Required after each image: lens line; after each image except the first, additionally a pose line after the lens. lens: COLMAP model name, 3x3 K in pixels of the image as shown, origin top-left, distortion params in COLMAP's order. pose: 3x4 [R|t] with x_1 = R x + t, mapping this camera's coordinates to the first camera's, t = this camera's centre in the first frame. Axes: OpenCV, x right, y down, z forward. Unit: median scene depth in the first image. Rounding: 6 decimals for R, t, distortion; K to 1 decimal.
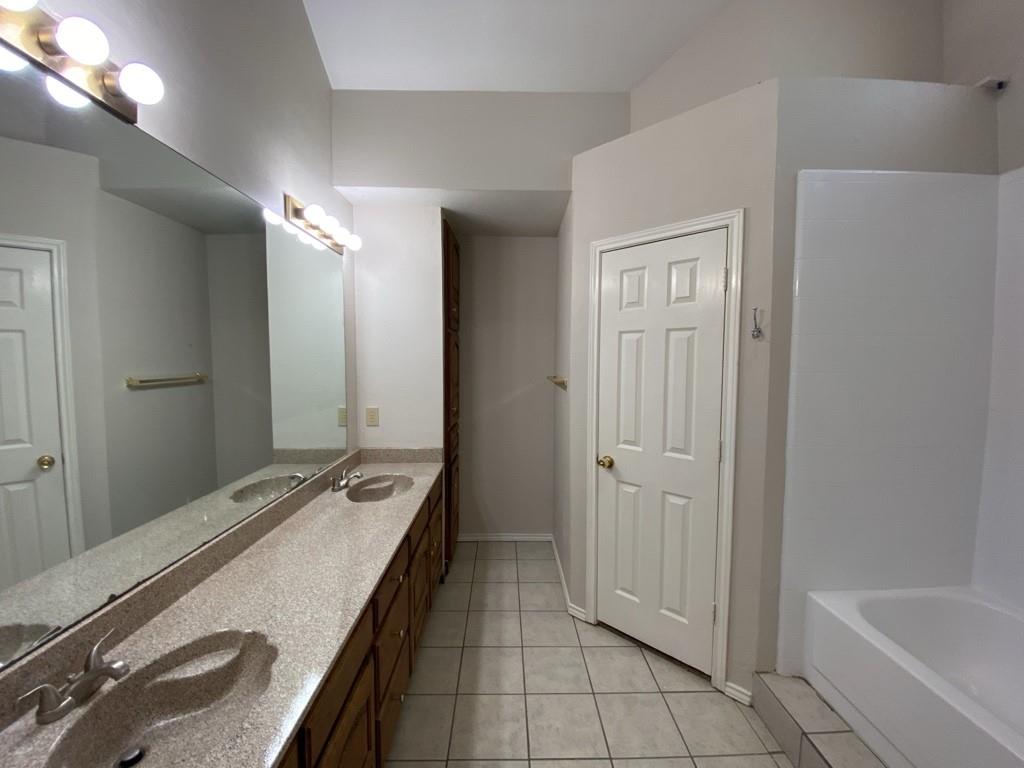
lens RADIAL K [[413.9, 0, 509.5], [0, 413.9, 379.5], [0, 0, 1]] dist [0.015138, -0.016460]
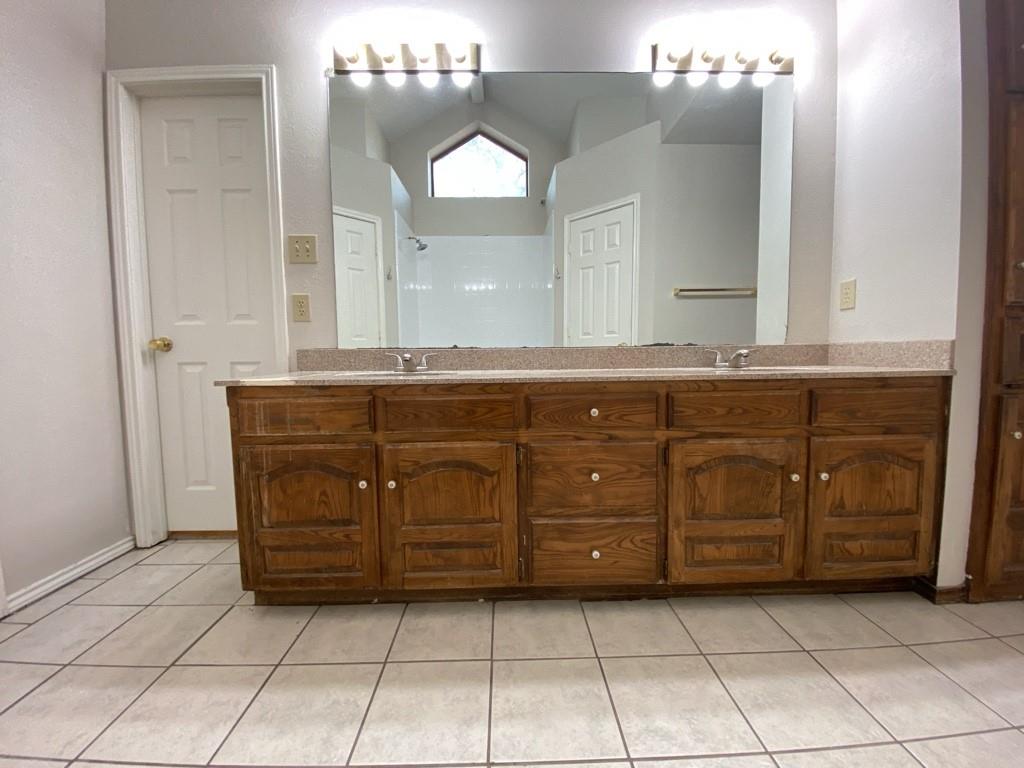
lens RADIAL K [[413.9, 0, 508.3], [0, 413.9, 378.8], [0, 0, 1]] dist [0.015138, -0.016460]
pose [[0.005492, 0.056097, -0.998410, 0.466650], [-0.045610, 0.997400, 0.055790, 0.291905], [0.998944, 0.045232, 0.008036, 0.637570]]
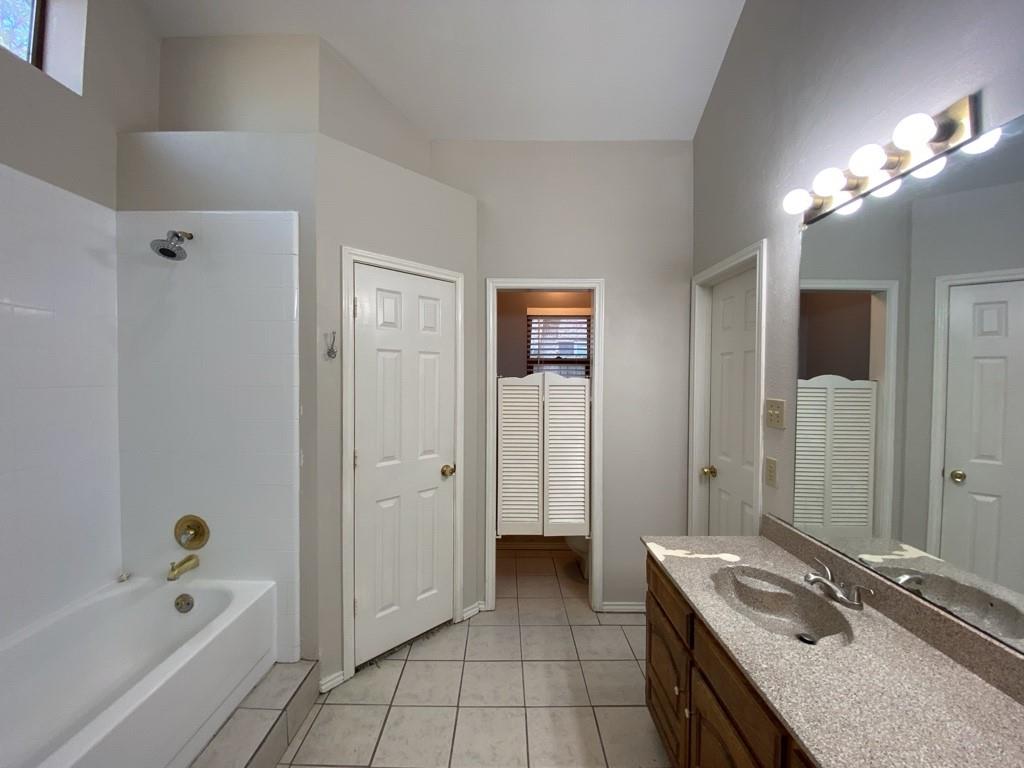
lens RADIAL K [[413.9, 0, 514.9], [0, 413.9, 379.0], [0, 0, 1]] dist [0.015138, -0.016460]
pose [[-0.999785, -0.017080, 0.011799, 0.053458], [-0.016179, 0.997225, 0.072667, -0.075732], [-0.013007, 0.072460, -0.997287, 1.097378]]
